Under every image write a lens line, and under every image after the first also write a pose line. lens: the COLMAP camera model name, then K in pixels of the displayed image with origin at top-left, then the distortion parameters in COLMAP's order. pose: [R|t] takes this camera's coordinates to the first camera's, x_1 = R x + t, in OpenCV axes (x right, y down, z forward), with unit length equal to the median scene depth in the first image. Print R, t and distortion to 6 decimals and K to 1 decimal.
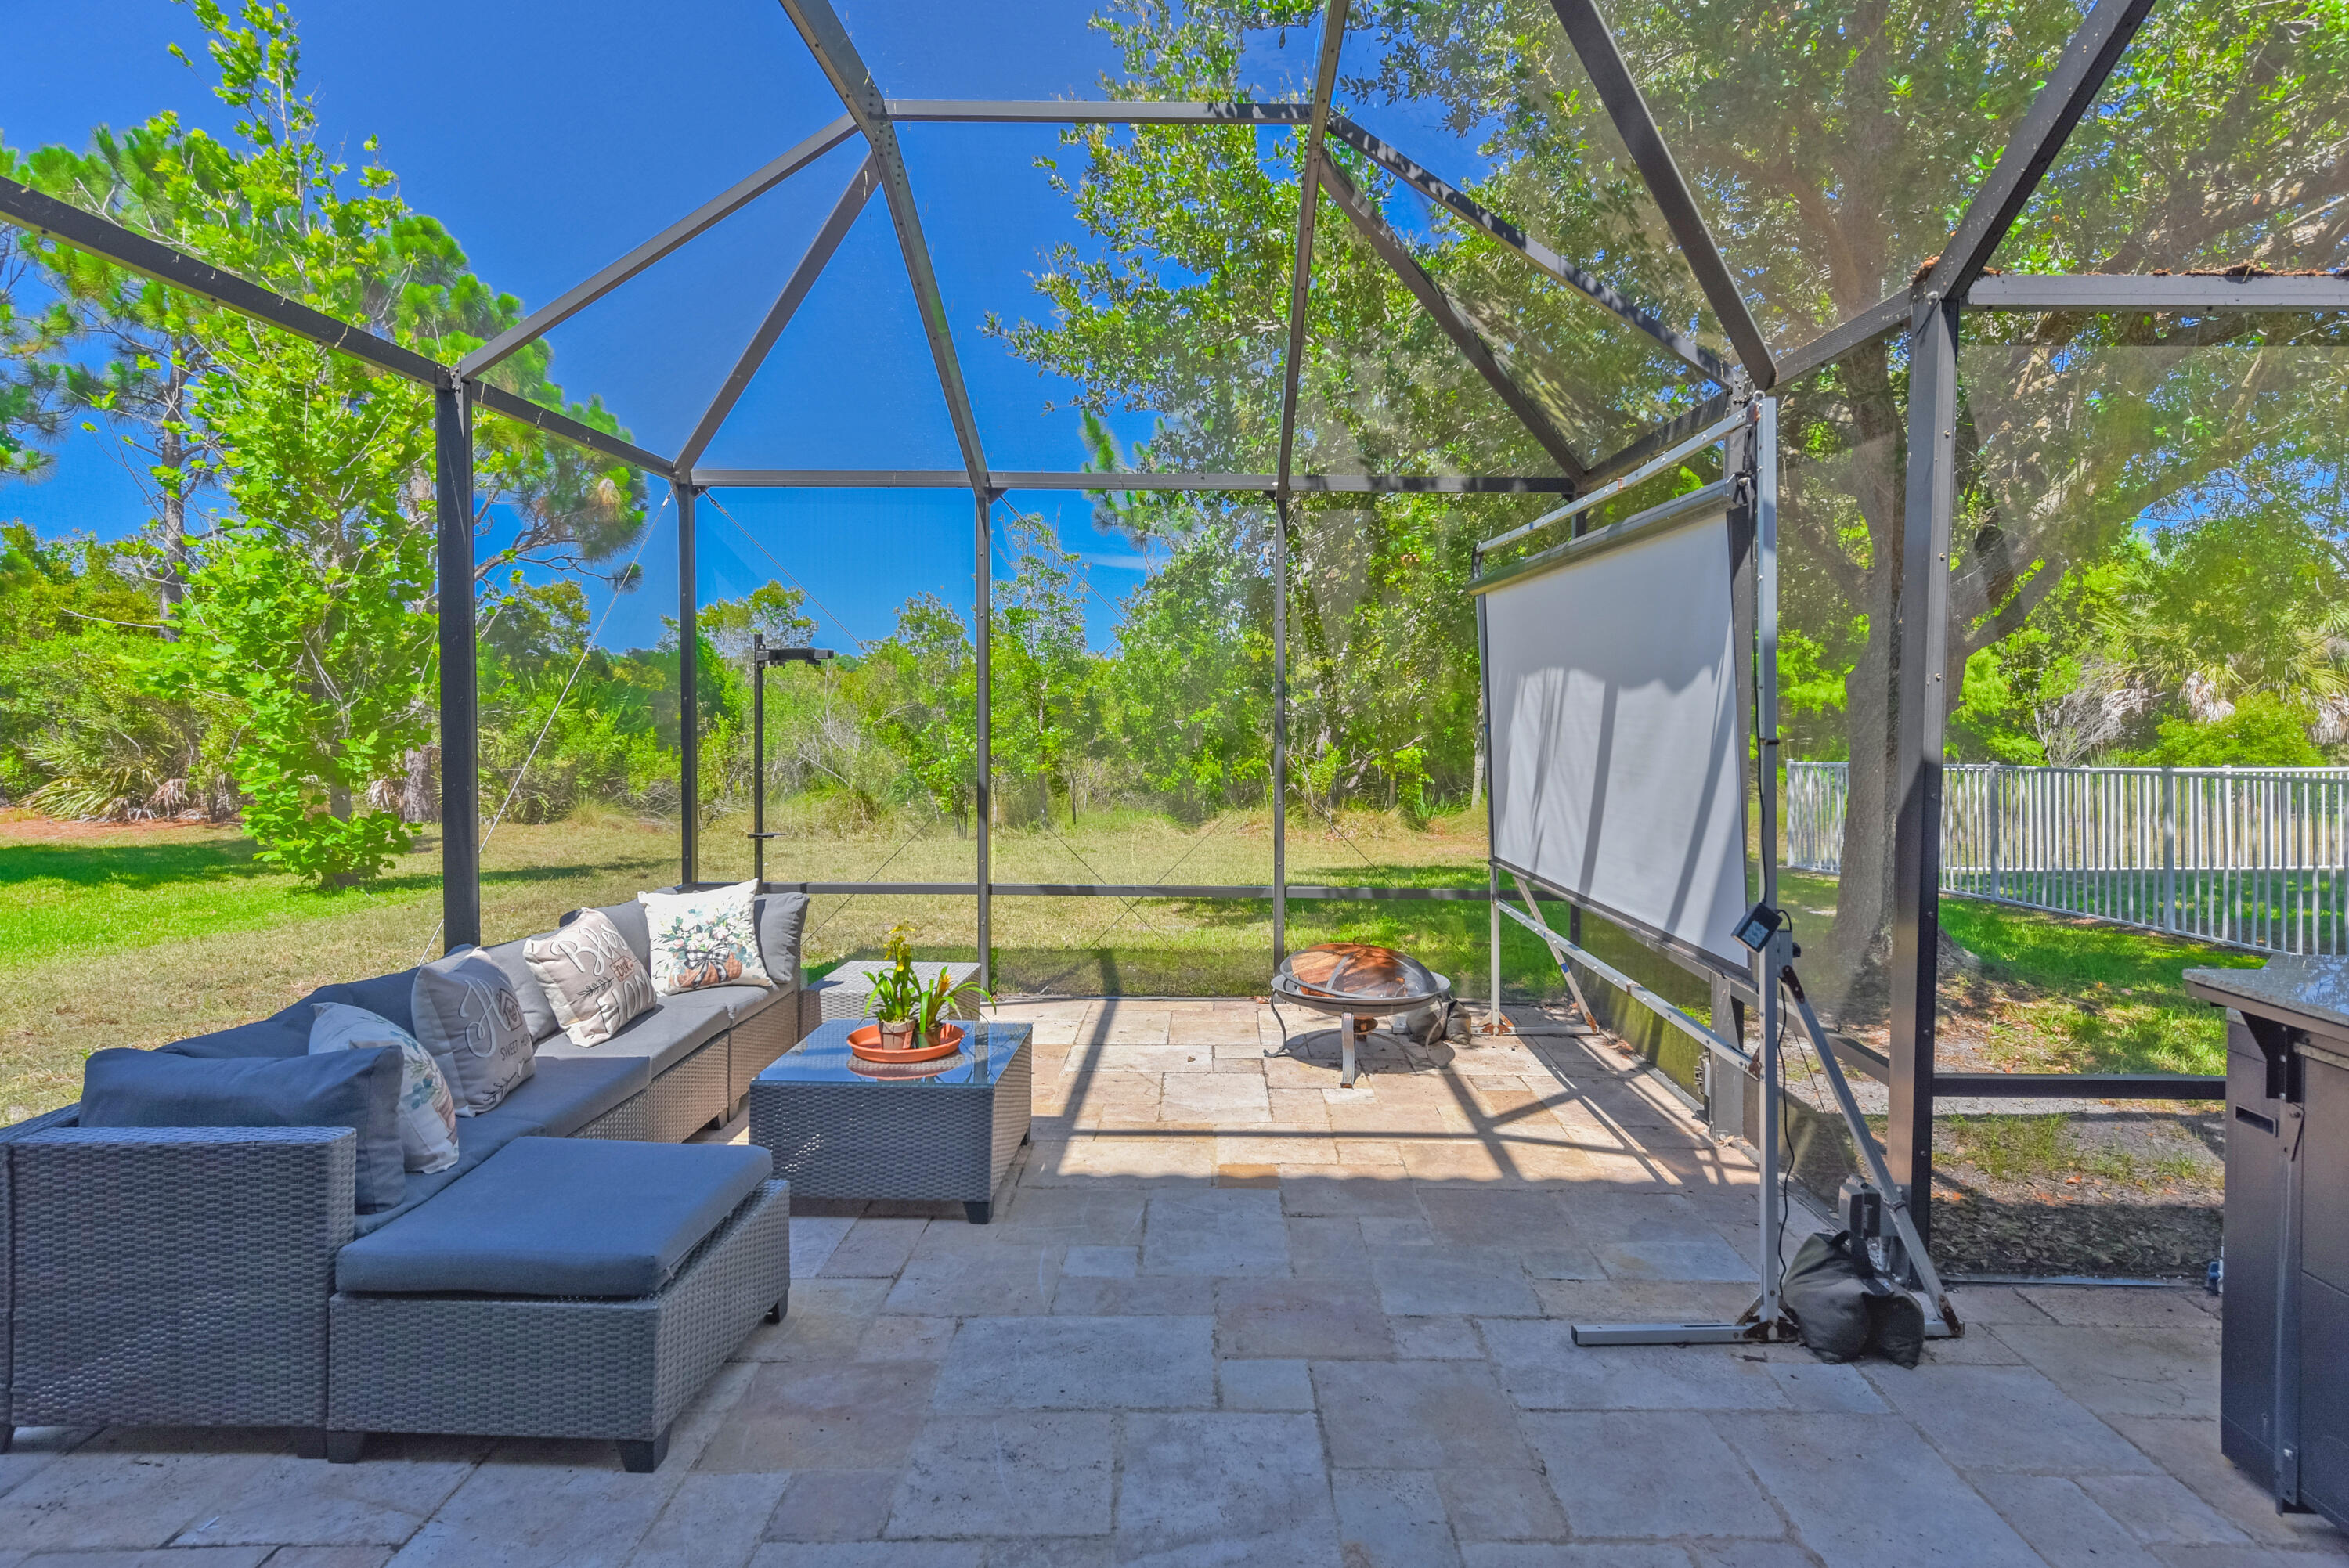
lens RADIAL K [[1281.6, 0, 1214.3], [0, 1281.6, 708.4], [0, 0, 1]] dist [0.018464, -0.002533]
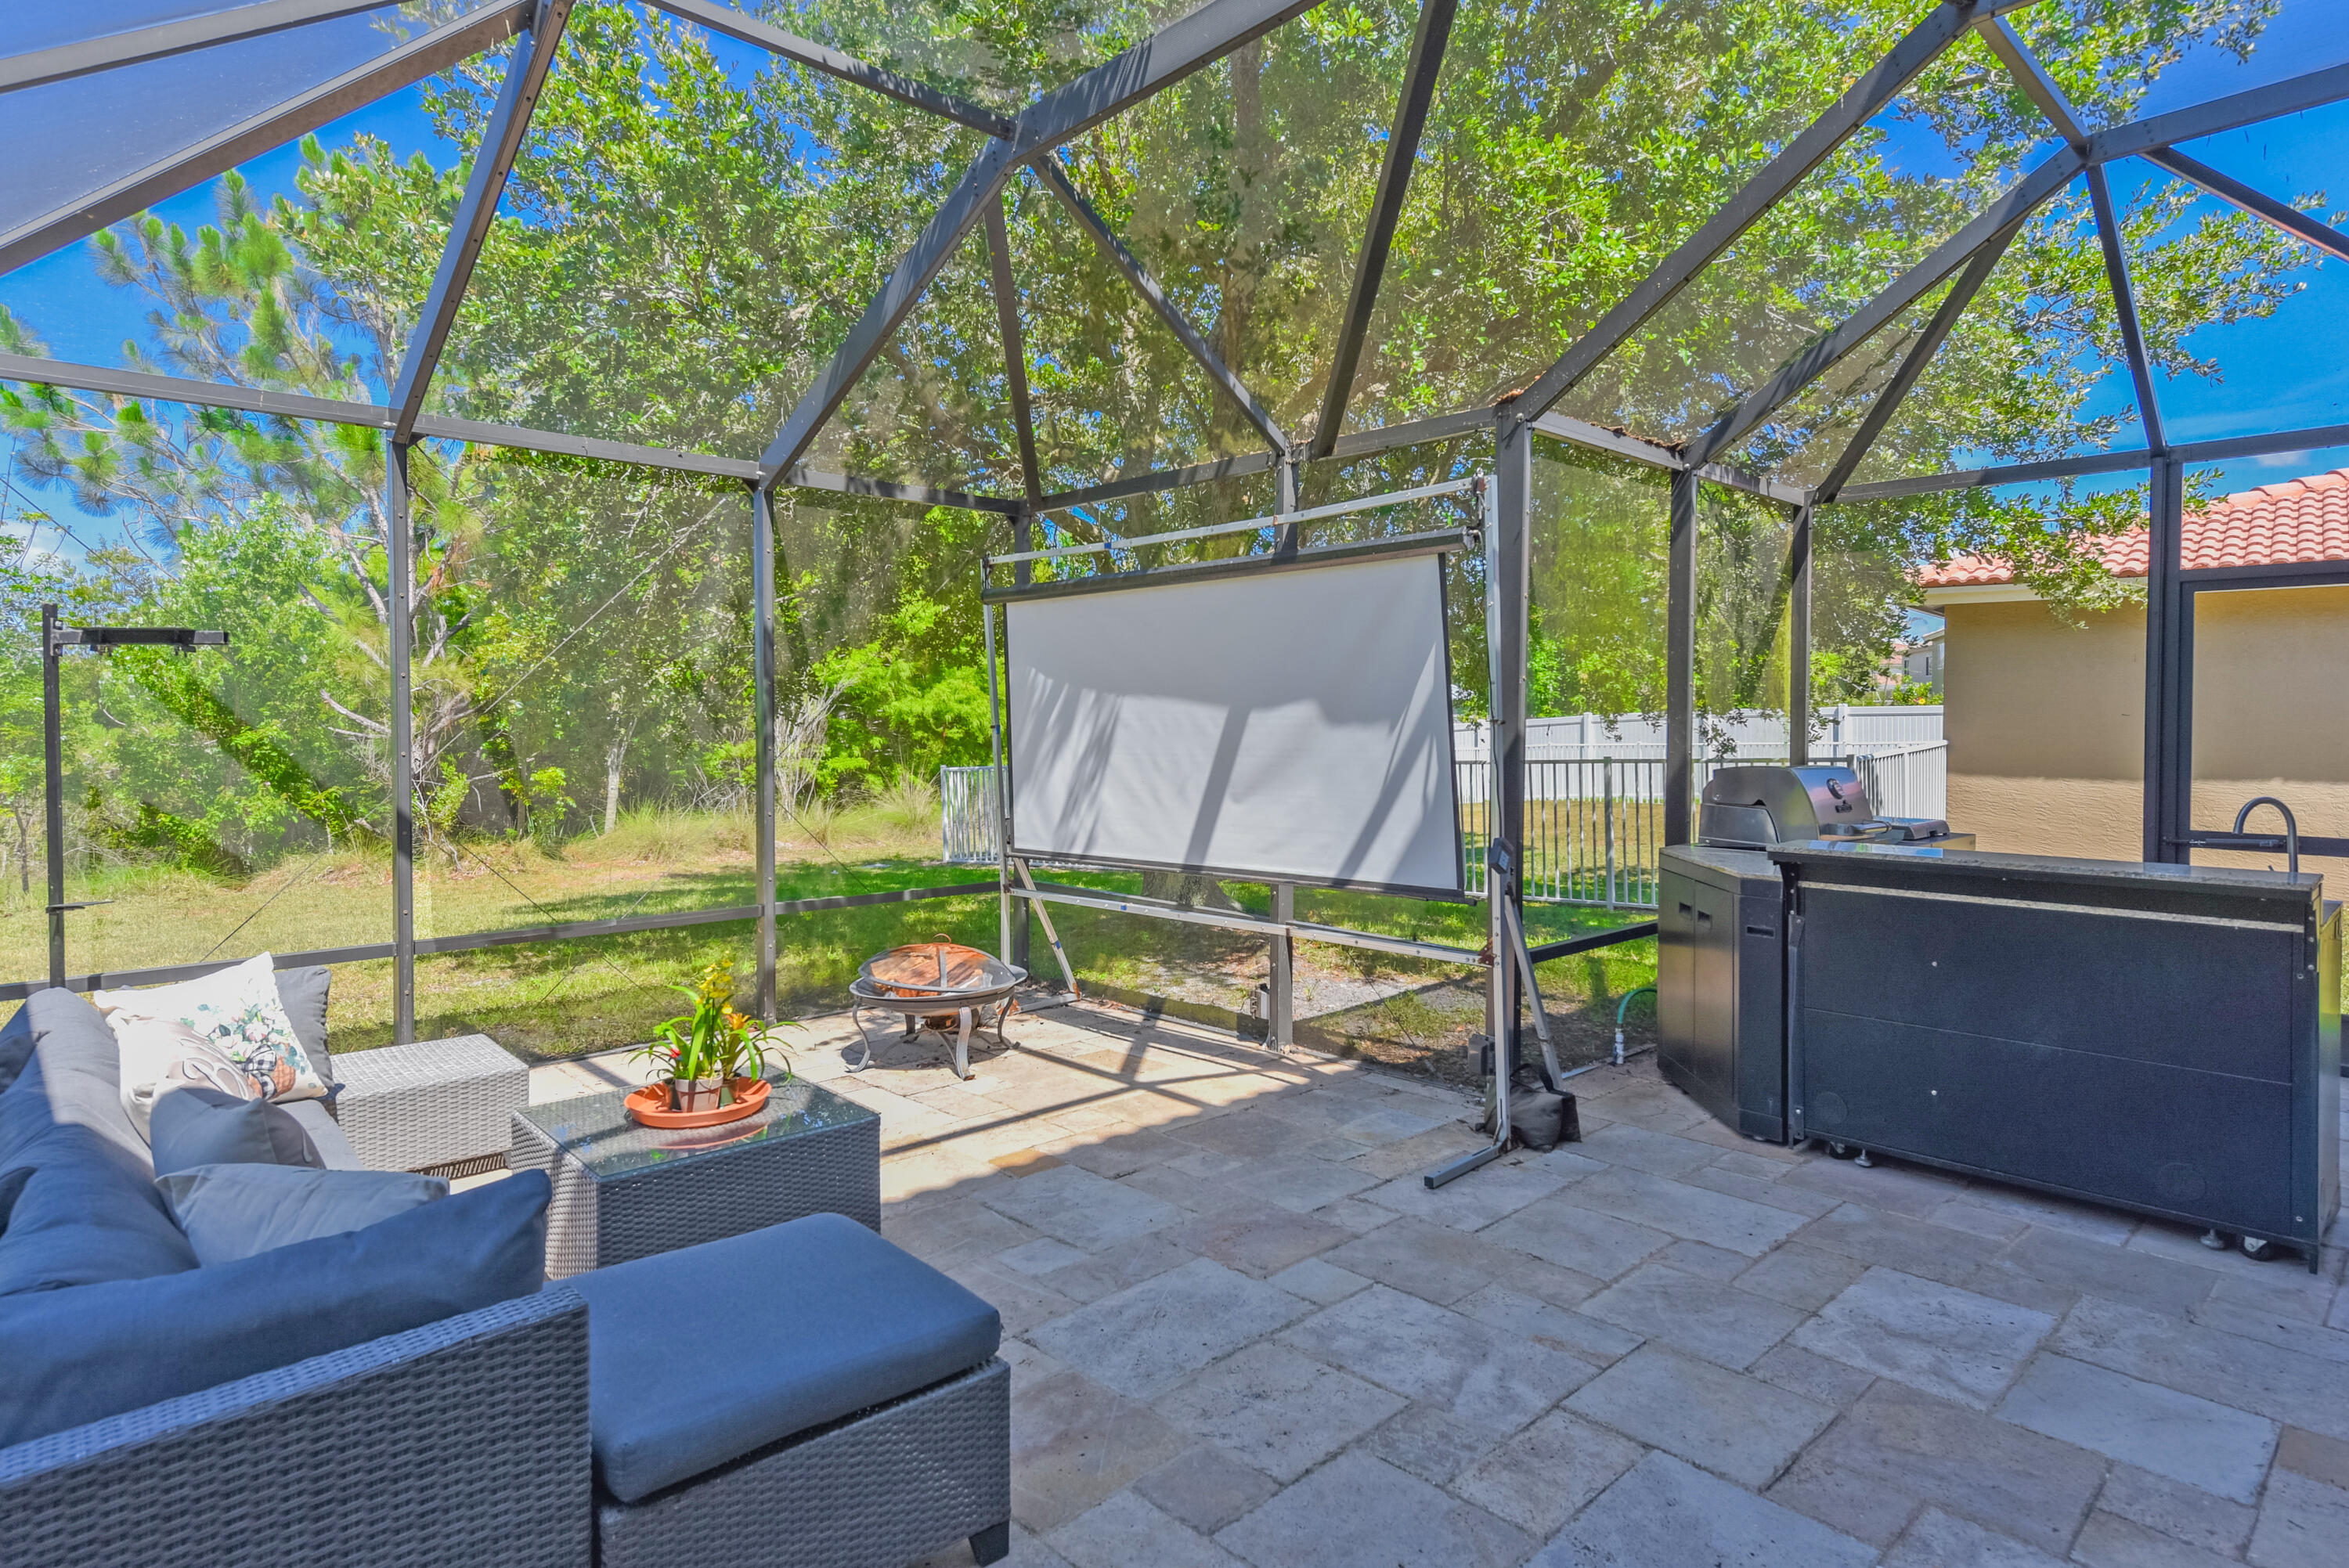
lens RADIAL K [[1281.6, 0, 1189.3], [0, 1281.6, 719.0], [0, 0, 1]] dist [0.018464, -0.002533]
pose [[0.726536, -0.008734, 0.687073, -0.693507], [0.013511, 0.999907, -0.001577, 0.018756], [-0.686995, 0.010428, 0.726587, 0.199815]]
